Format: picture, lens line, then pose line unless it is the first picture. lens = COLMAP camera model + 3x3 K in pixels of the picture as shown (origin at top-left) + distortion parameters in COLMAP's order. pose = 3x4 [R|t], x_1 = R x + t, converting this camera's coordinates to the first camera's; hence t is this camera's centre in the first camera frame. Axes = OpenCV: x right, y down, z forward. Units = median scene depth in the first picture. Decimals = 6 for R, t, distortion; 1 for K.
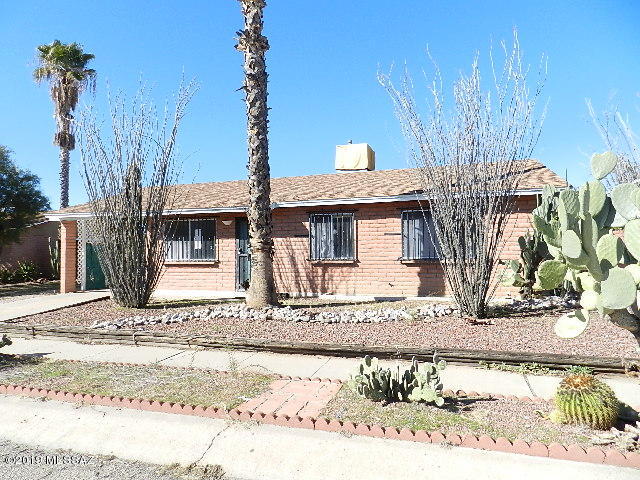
lens RADIAL K [[431.3, 0, 321.0], [0, 431.3, 240.6], [0, 0, 1]] dist [0.021333, 0.005728]
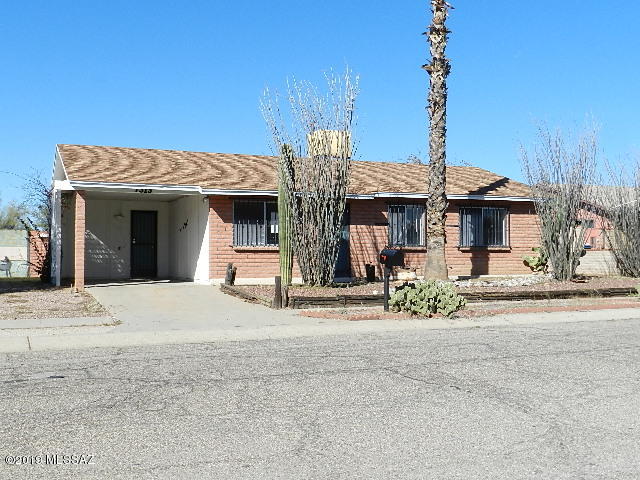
lens RADIAL K [[723.9, 0, 319.8], [0, 723.9, 238.4], [0, 0, 1]] dist [0.028062, 0.000000]
pose [[0.743852, 0.025624, 0.667853, -1.365593], [-0.026010, 0.999618, -0.009383, 0.045713], [-0.667838, -0.010391, 0.744234, -0.242399]]
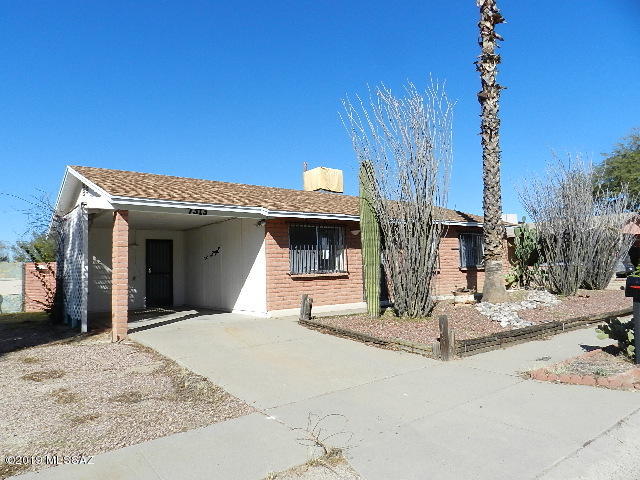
lens RADIAL K [[431.3, 0, 320.3], [0, 431.3, 241.1], [0, 0, 1]] dist [0.021333, 0.005728]
pose [[0.548316, 0.050003, 0.834775, -1.138570], [0.000375, 0.998196, -0.060038, 0.038774], [-0.836271, 0.033233, 0.547308, 0.563994]]
